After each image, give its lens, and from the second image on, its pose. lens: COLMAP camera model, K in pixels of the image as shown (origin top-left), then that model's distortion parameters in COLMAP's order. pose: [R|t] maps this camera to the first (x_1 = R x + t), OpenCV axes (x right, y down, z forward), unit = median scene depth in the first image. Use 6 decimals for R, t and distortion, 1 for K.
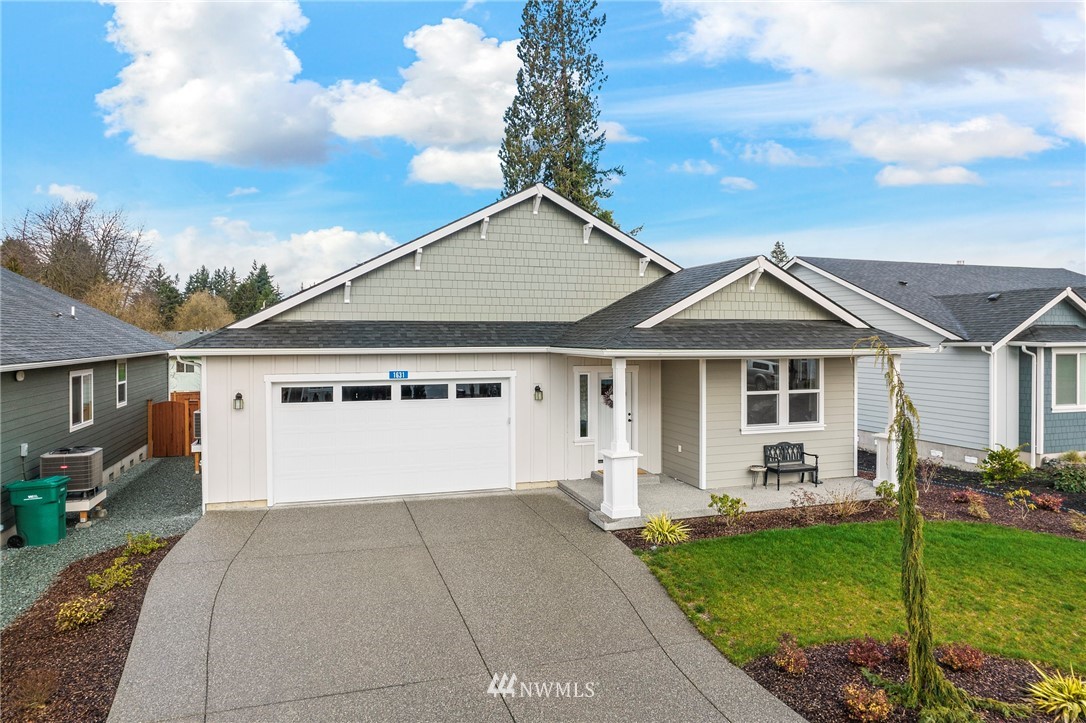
lens RADIAL K [[704.2, 0, 541.3], [0, 704.2, 335.1], [0, 0, 1]] dist [-0.075767, 0.061146]
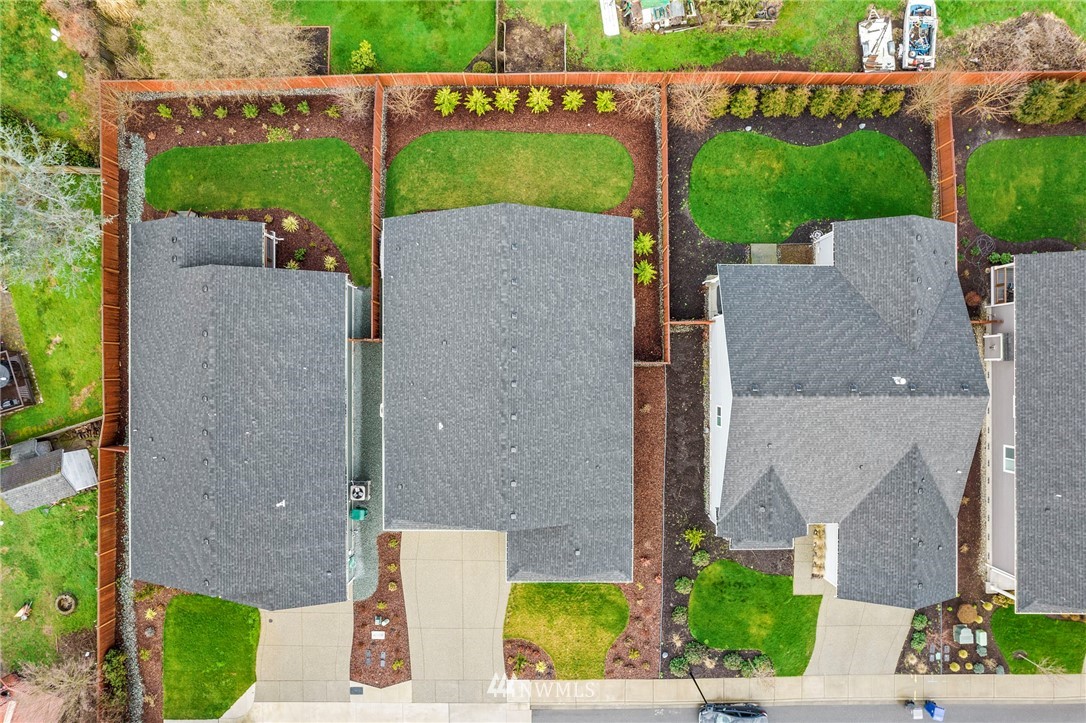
lens RADIAL K [[697.4, 0, 543.0], [0, 697.4, 361.5], [0, 0, 1]] dist [-0.074505, 0.054169]
pose [[0.952575, 0.304303, 0.000212, -0.057724], [-0.000772, 0.001719, 0.999998, -2.693021], [0.304302, -0.952574, 0.001872, 1.652281]]
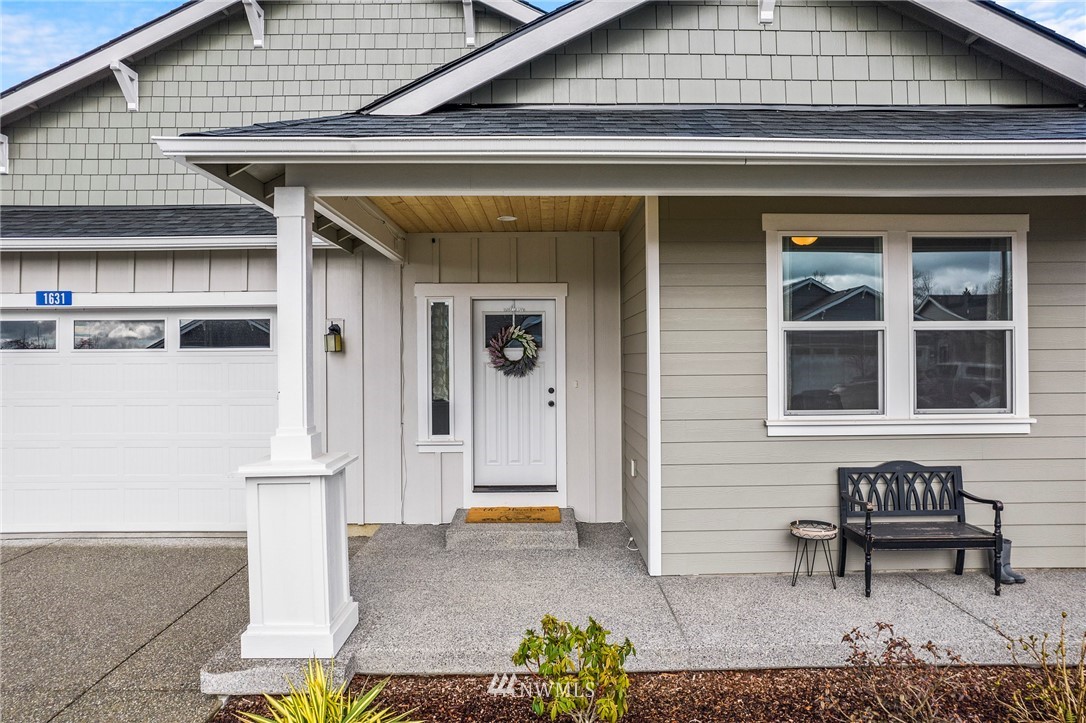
lens RADIAL K [[695.9, 0, 546.9], [0, 695.9, 357.1], [0, 0, 1]] dist [-0.083367, 0.070497]
pose [[0.954821, -0.006054, -0.297118, 0.276721], [0.005459, 0.999981, -0.002831, 0.098192], [0.297130, 0.001081, 0.954836, 0.598630]]
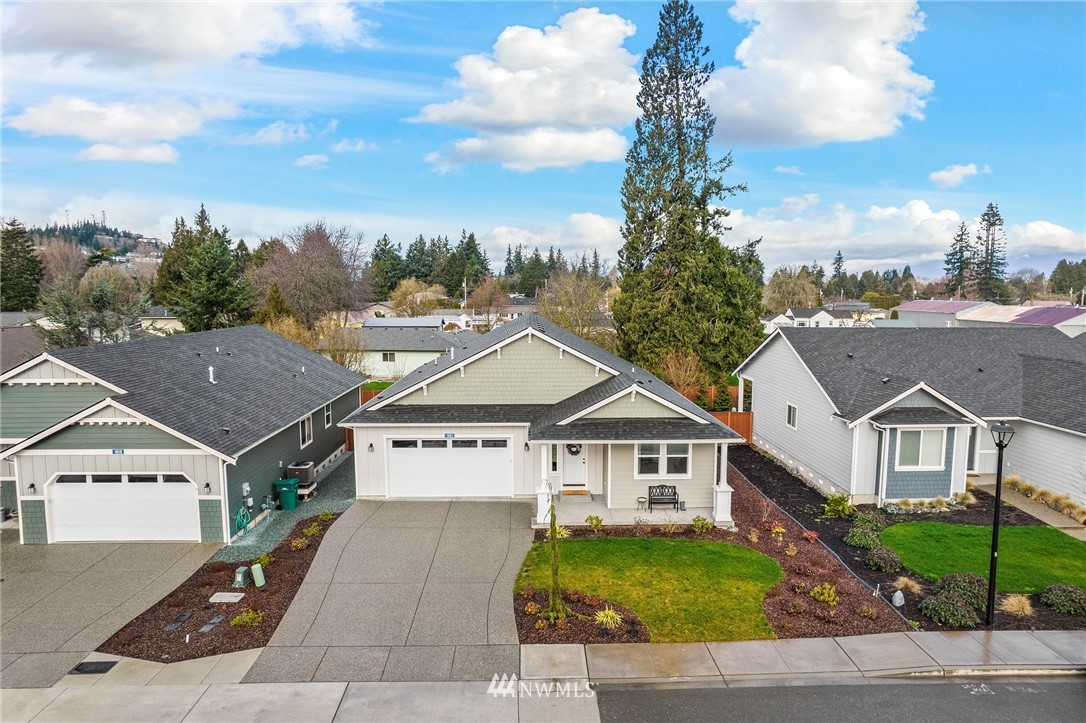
lens RADIAL K [[697.4, 0, 543.0], [0, 697.4, 361.5], [0, 0, 1]] dist [-0.074505, 0.054169]
pose [[0.958340, 0.030710, -0.283973, 0.539340], [-0.000466, 0.994370, 0.105963, -0.324891], [0.285628, -0.101417, 0.952959, -0.667087]]
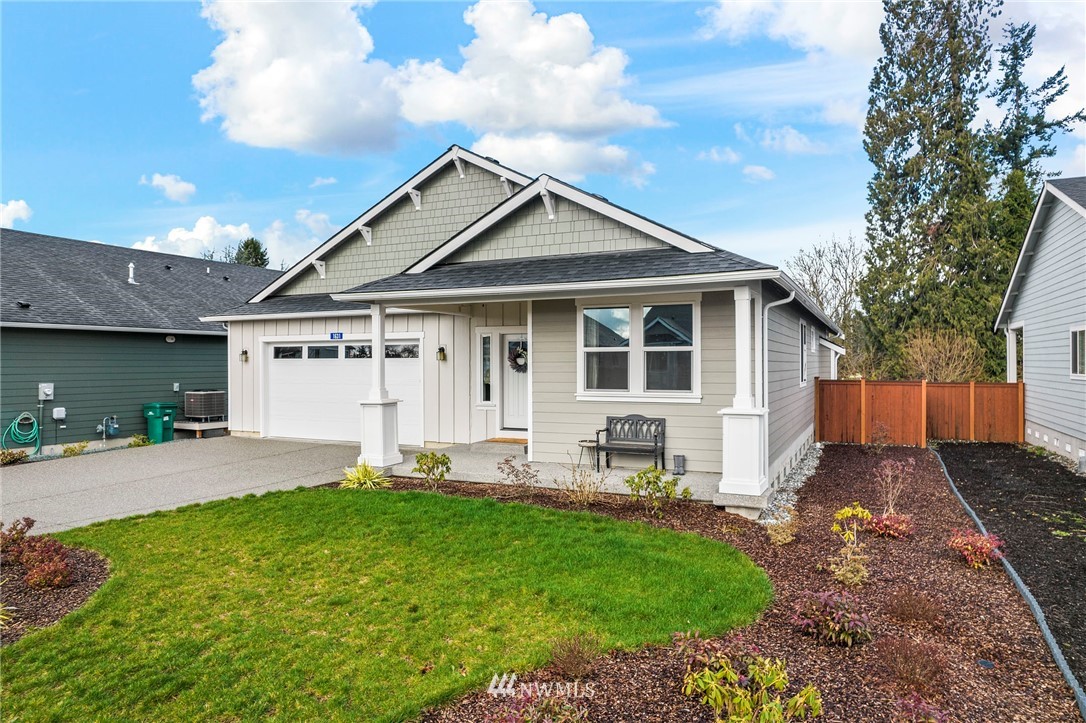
lens RADIAL K [[697.4, 0, 543.0], [0, 697.4, 361.5], [0, 0, 1]] dist [-0.074505, 0.054169]
pose [[0.727655, -0.001521, -0.685941, 0.793768], [0.002420, 0.999997, 0.000350, 0.094501], [0.685939, -0.001914, 0.727657, 0.376997]]
